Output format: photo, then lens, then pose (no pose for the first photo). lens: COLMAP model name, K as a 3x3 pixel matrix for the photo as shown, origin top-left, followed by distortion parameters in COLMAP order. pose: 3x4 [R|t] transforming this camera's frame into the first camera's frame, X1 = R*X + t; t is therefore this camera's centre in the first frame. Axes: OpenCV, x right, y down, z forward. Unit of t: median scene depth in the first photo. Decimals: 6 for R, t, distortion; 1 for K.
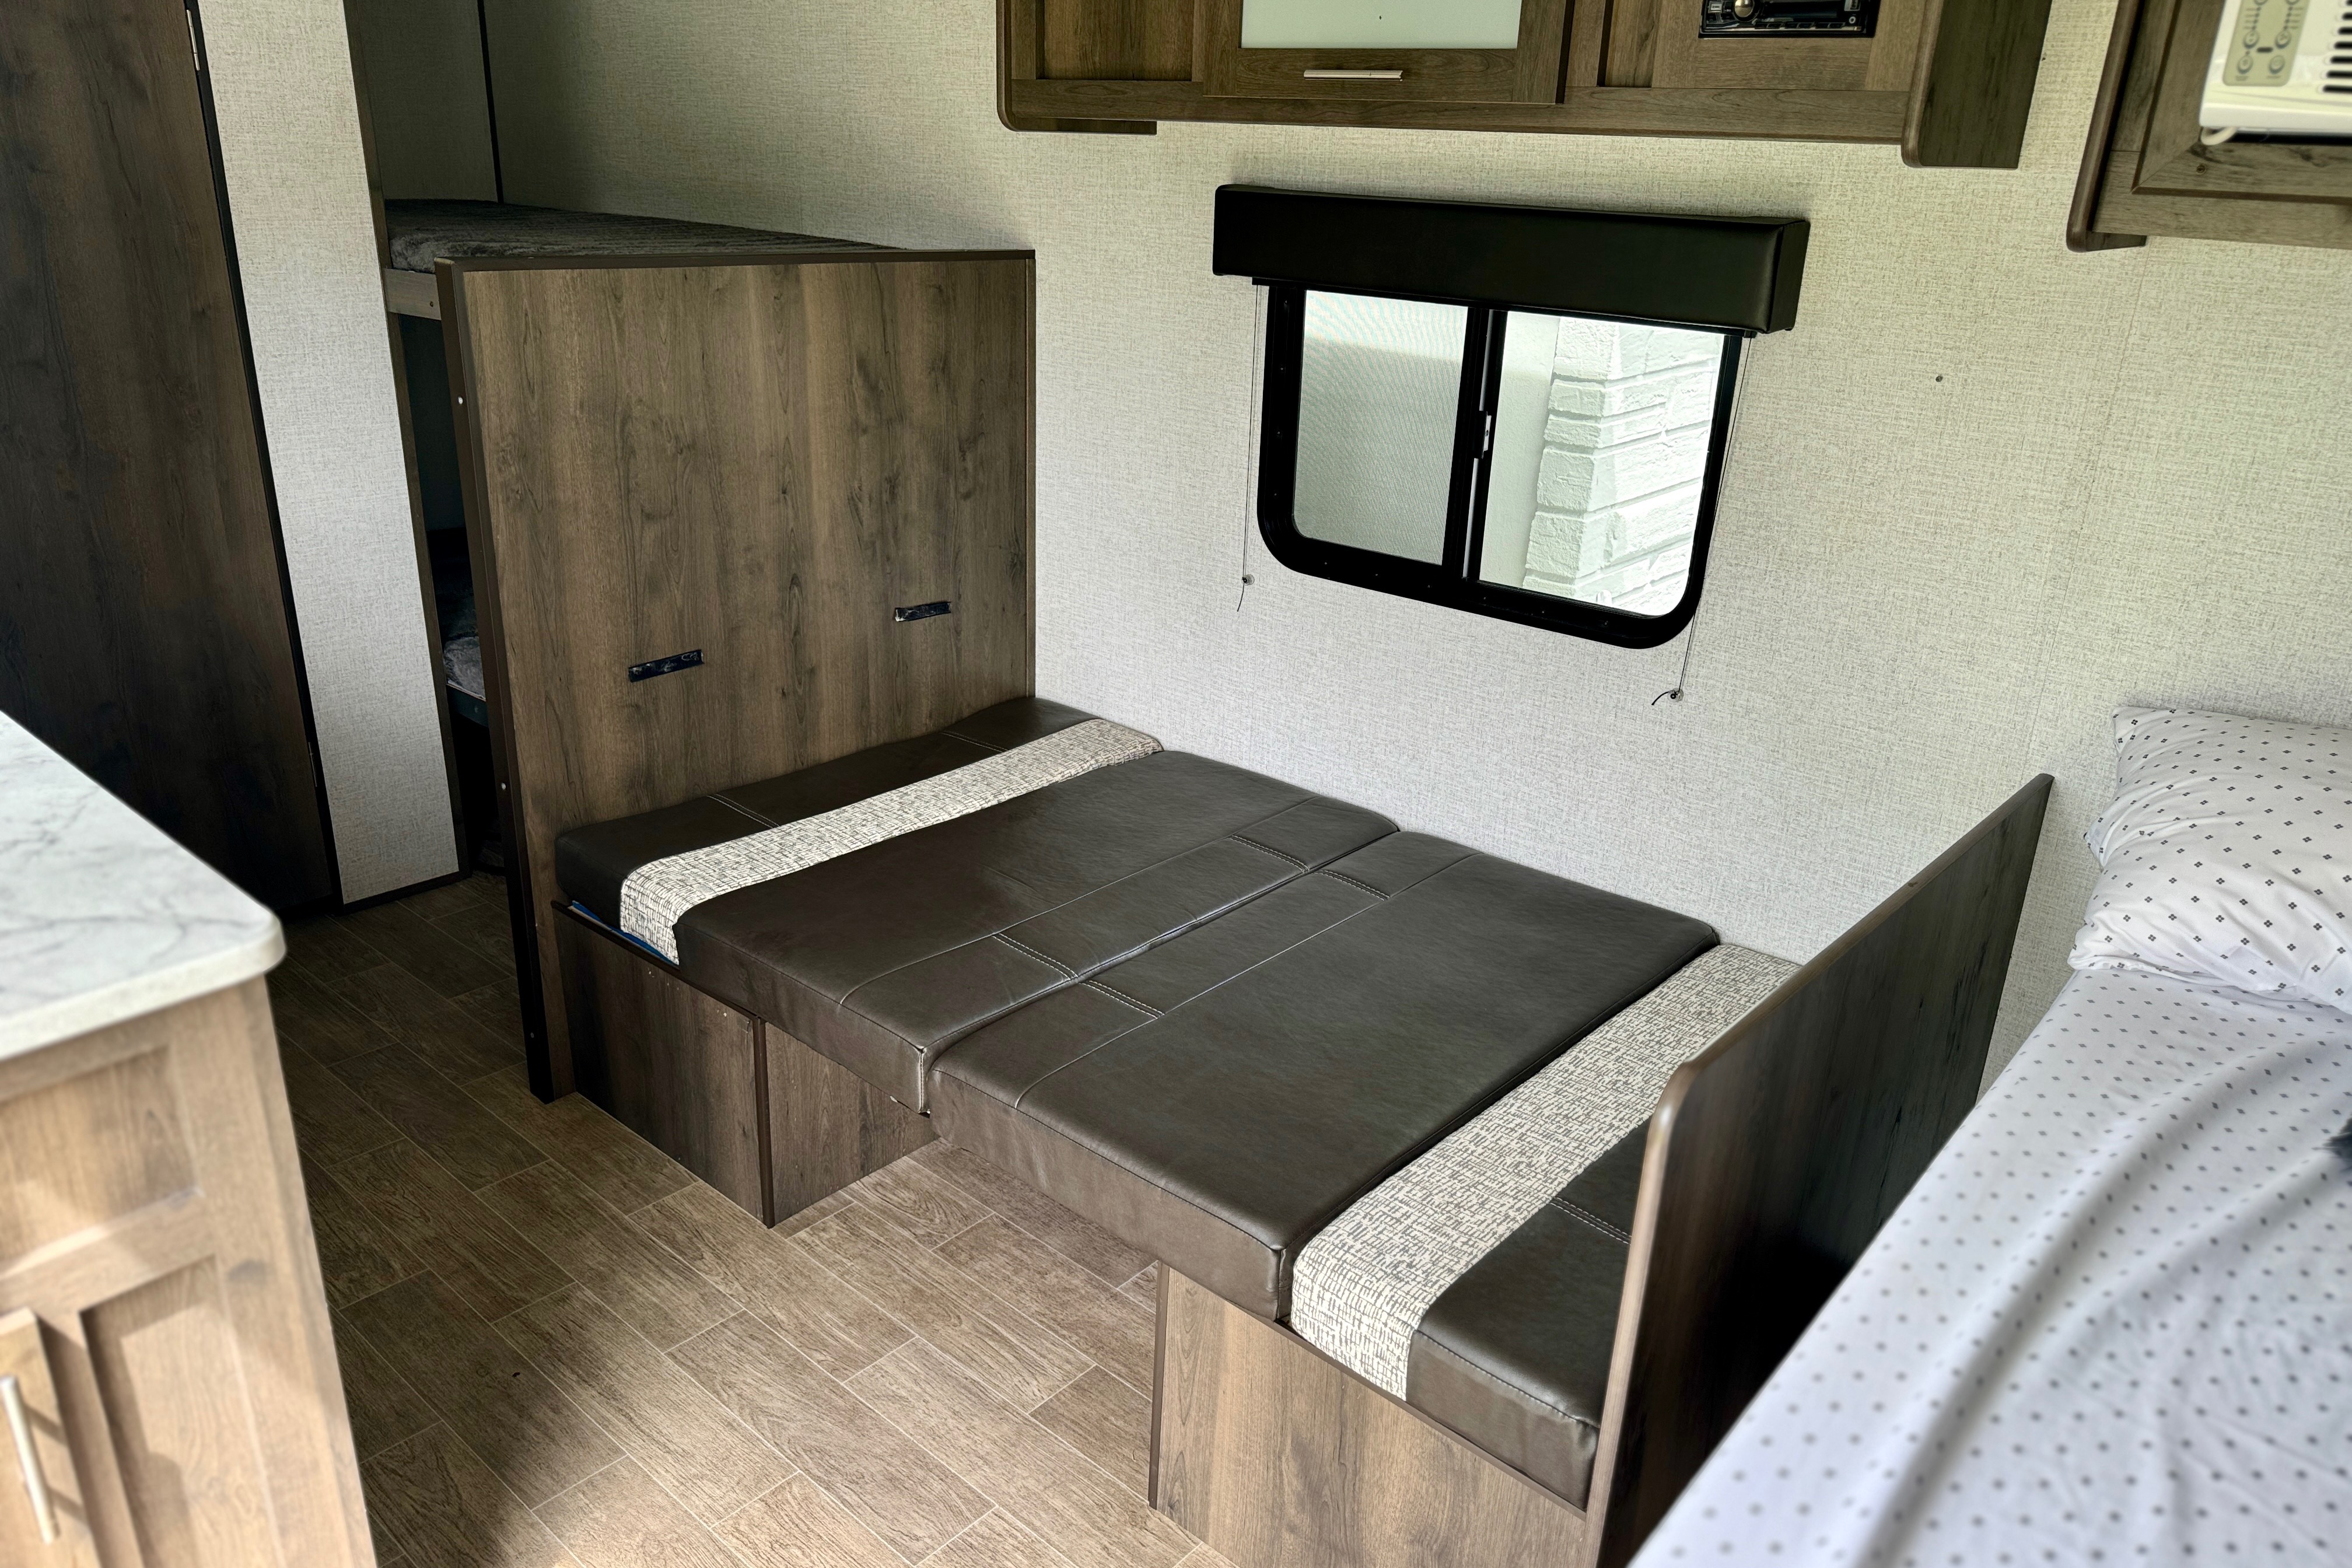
lens RADIAL K [[1651.9, 0, 1183.0], [0, 1651.9, 787.3], [0, 0, 1]] dist [0.055099, -0.084414]
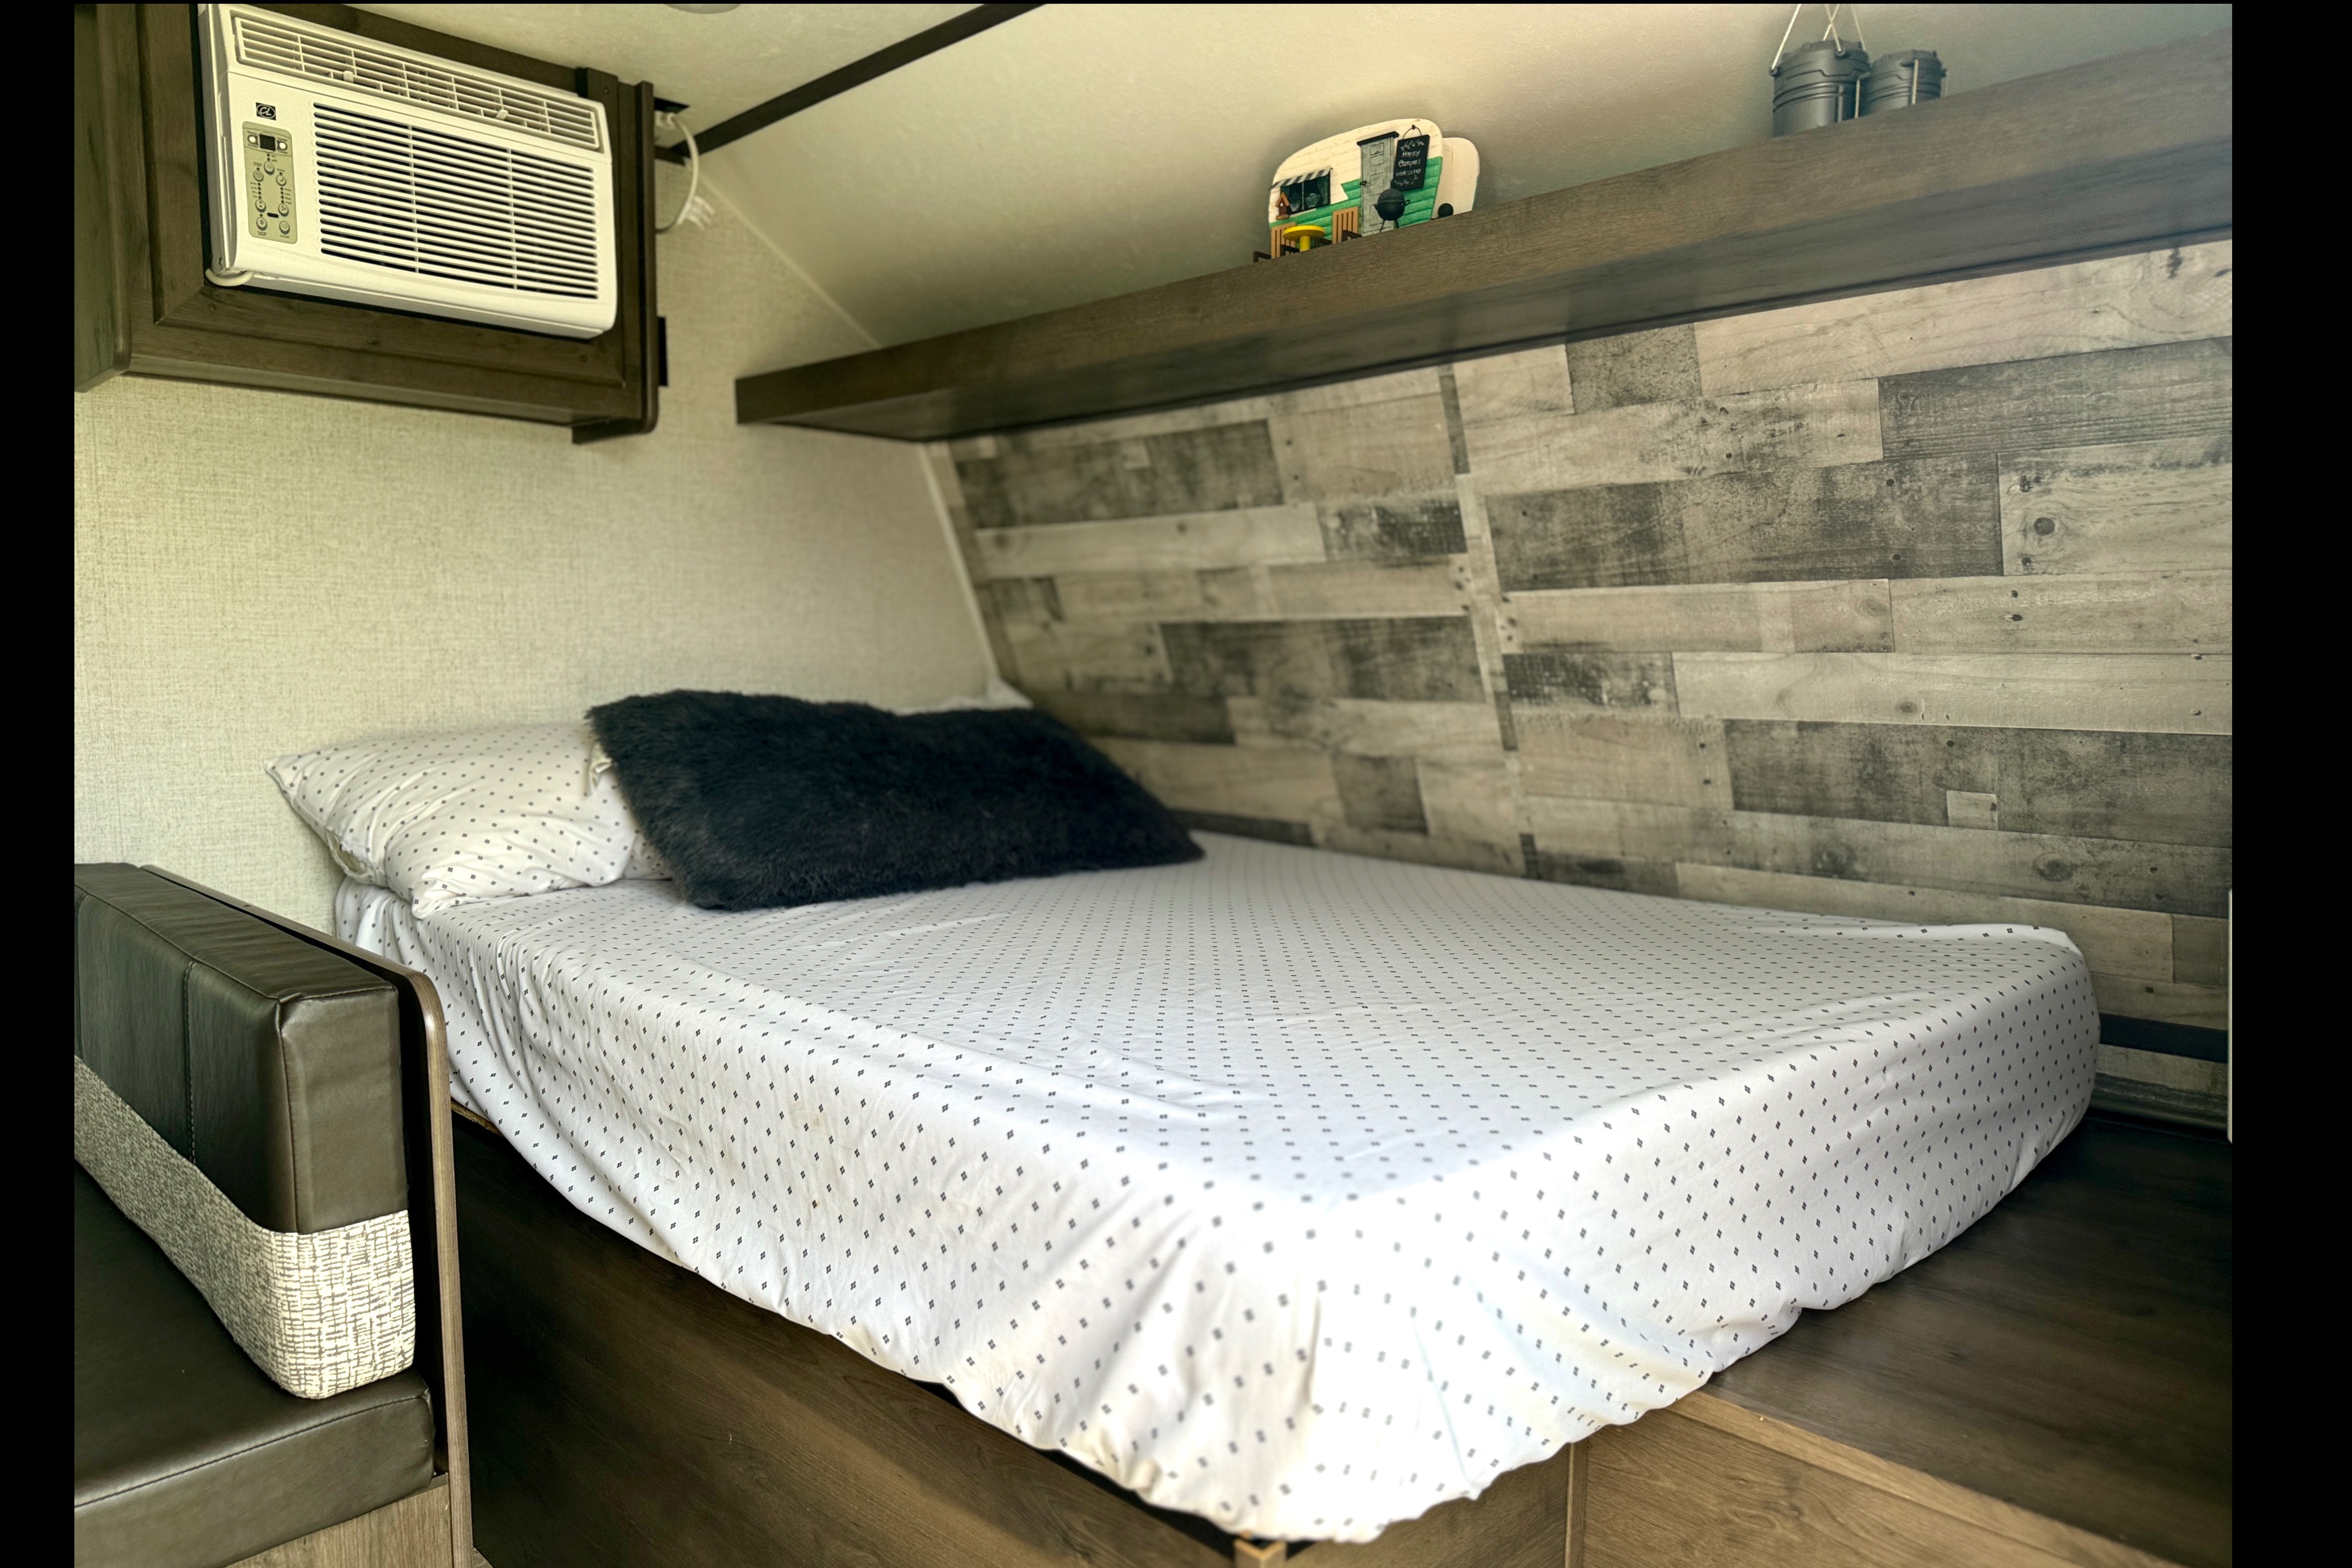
lens RADIAL K [[1511.9, 0, 1139.9], [0, 1511.9, 825.7], [0, 0, 1]] dist [0.029781, -0.041837]
pose [[0.072978, -0.144615, 0.986793, -0.410946], [0.359411, 0.926764, 0.109238, 0.092933], [-0.930321, 0.346693, 0.119610, 0.263041]]
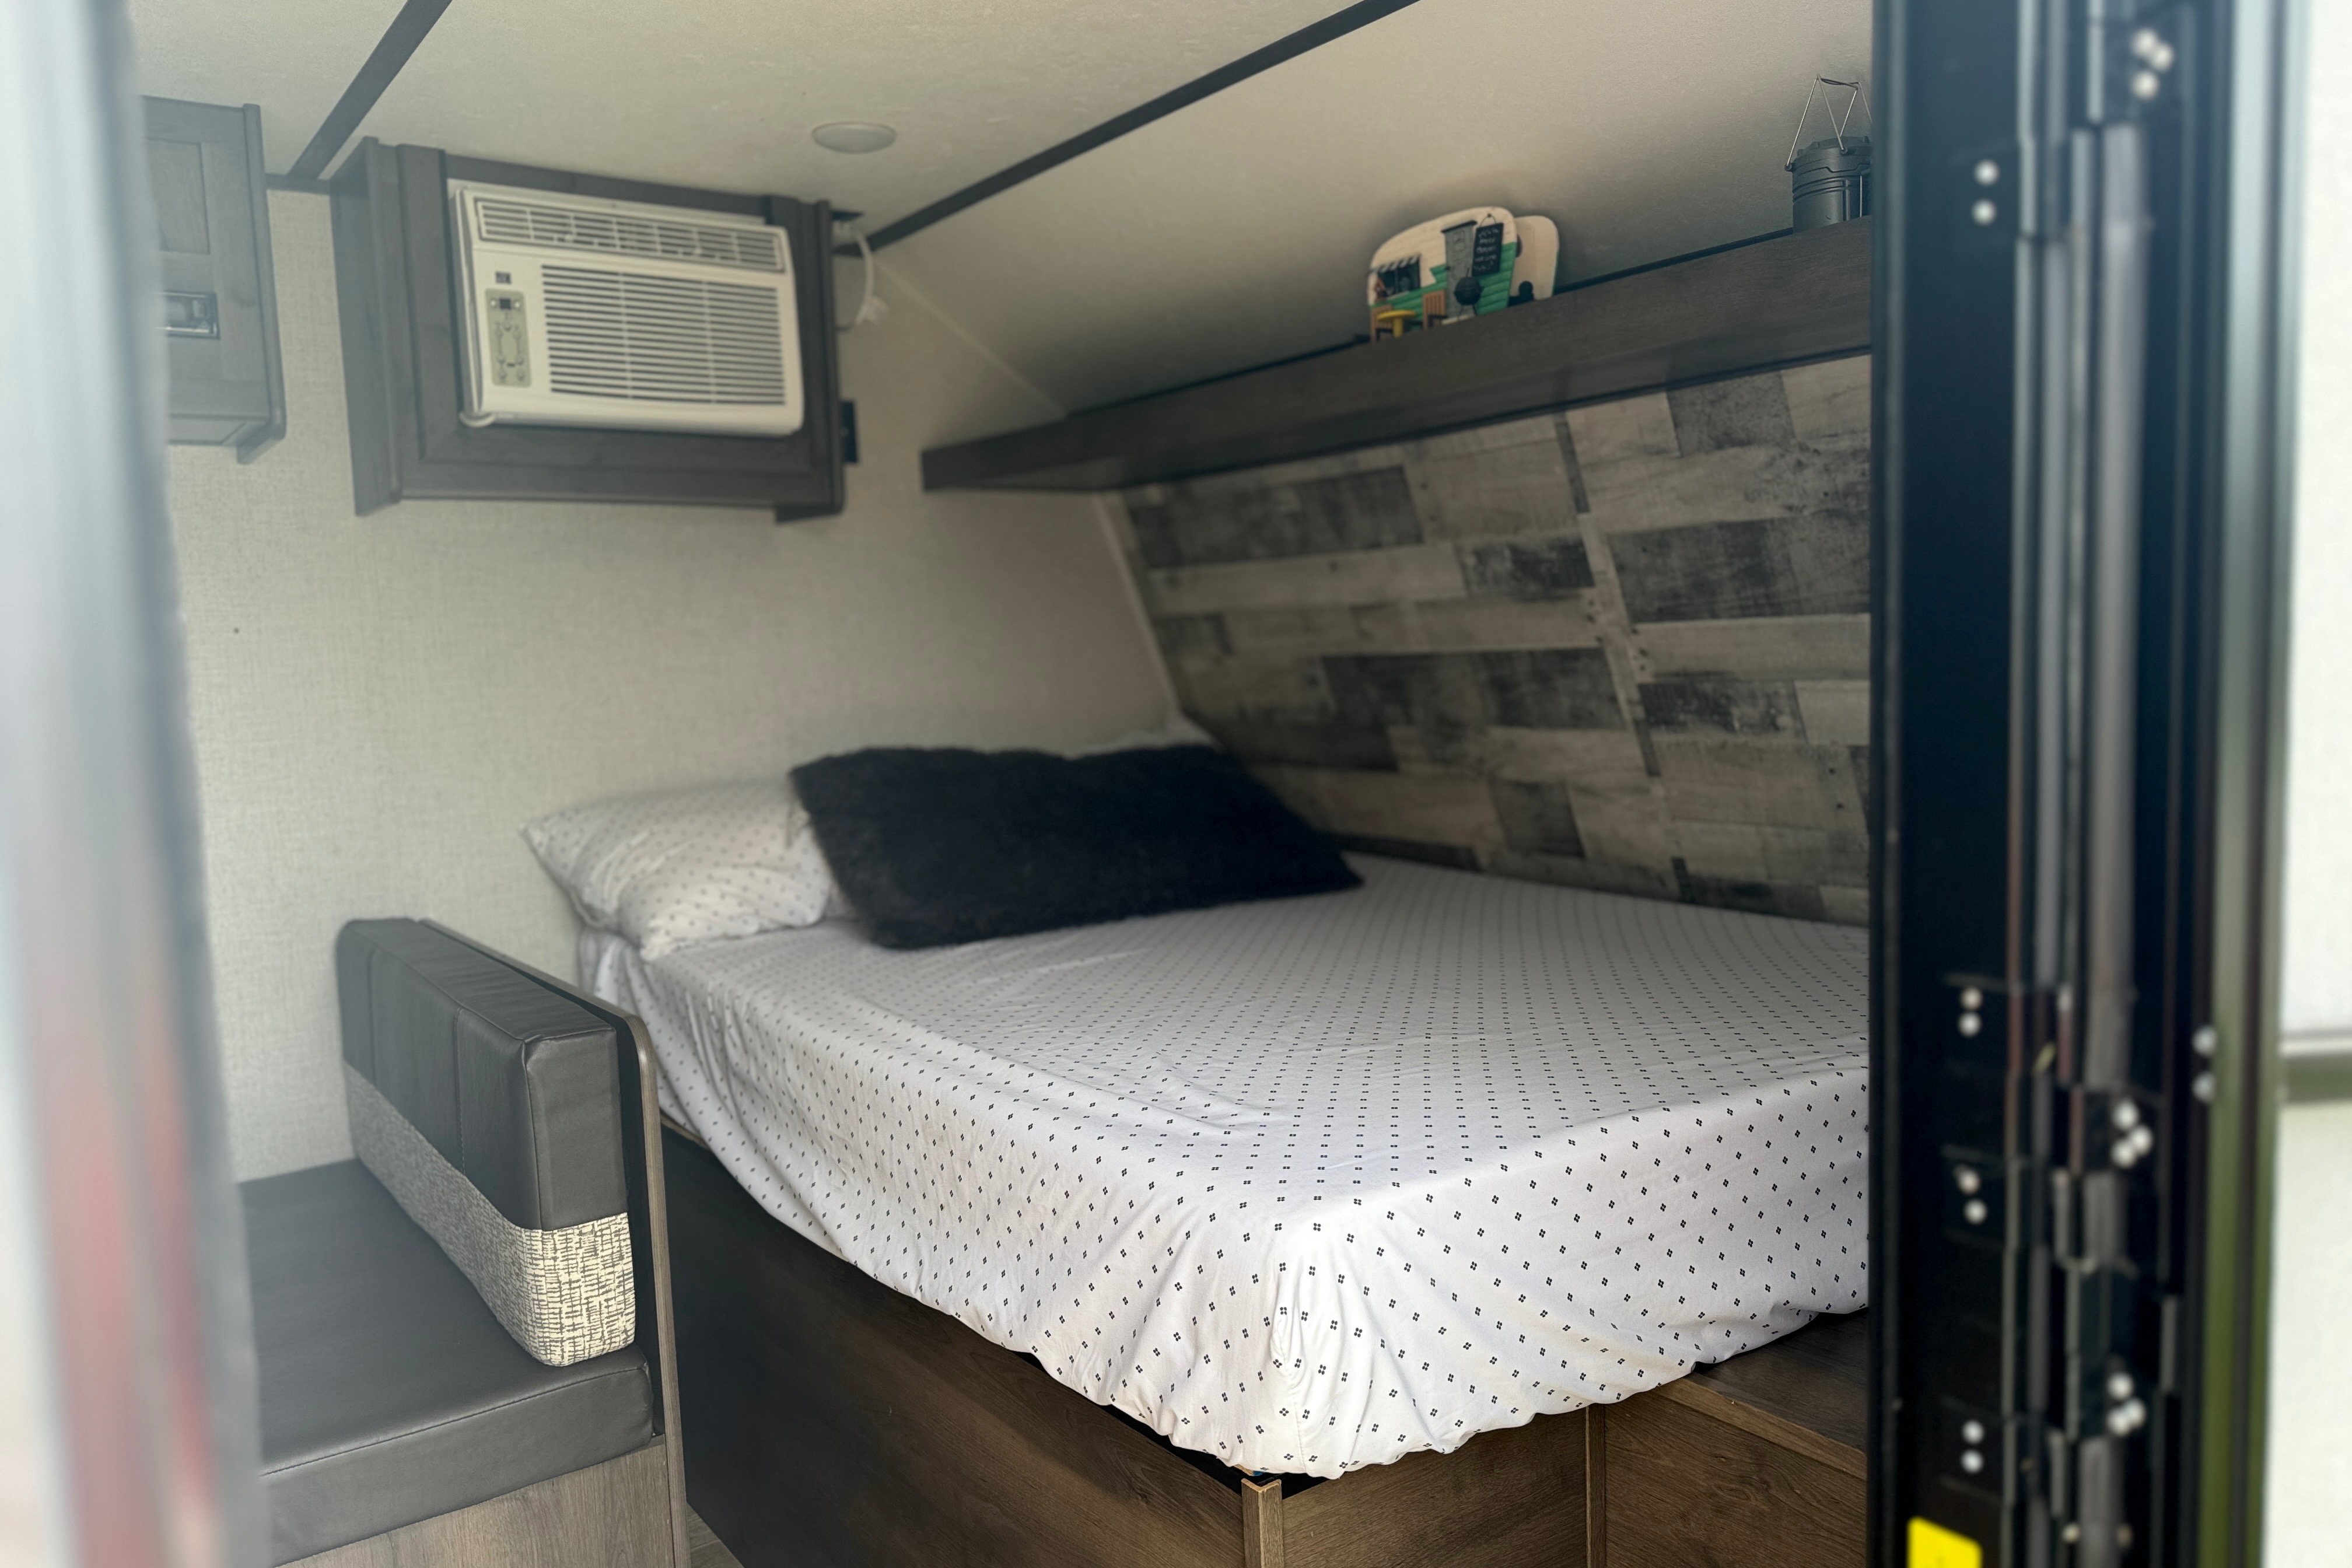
lens RADIAL K [[1651.9, 0, 1161.6], [0, 1651.9, 789.4], [0, 0, 1]] dist [0.055099, -0.084414]
pose [[0.225233, -0.130006, 0.965592, -0.558969], [0.398035, 0.916860, 0.030600, 0.086605], [-0.889291, 0.377447, 0.258254, 0.136827]]
